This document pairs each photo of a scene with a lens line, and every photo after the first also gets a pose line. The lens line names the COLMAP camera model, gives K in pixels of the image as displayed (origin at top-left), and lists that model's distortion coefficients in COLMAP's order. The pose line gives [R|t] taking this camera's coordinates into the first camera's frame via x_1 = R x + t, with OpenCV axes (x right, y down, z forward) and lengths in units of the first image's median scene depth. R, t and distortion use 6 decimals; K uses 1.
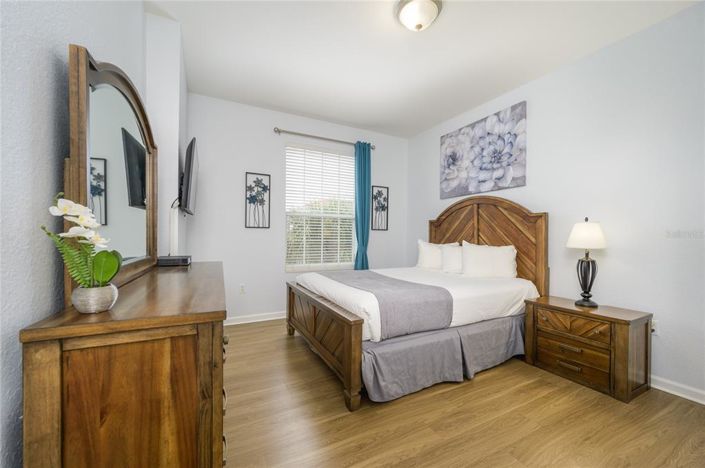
lens RADIAL K [[278.9, 0, 358.2], [0, 278.9, 235.2], [0, 0, 1]] dist [-0.003472, -0.000051]
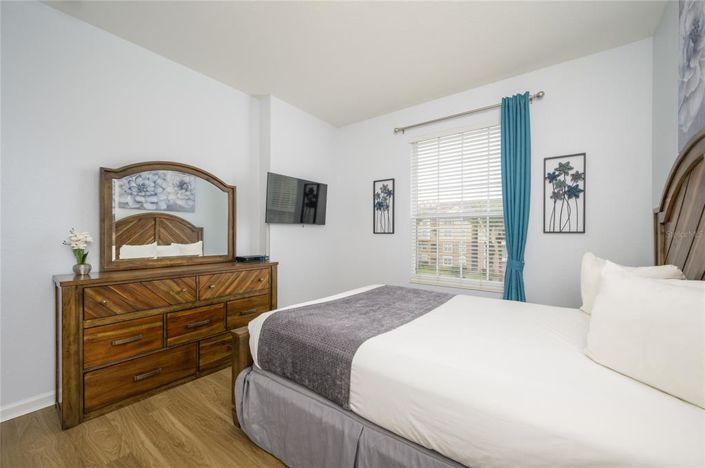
lens RADIAL K [[278.9, 0, 351.6], [0, 278.9, 234.8], [0, 0, 1]] dist [-0.003472, -0.000051]
pose [[0.429293, -0.009817, -0.903112, 0.490881], [0.002000, 0.999949, -0.009920, -0.010811], [0.903163, 0.002453, 0.429291, 0.445777]]
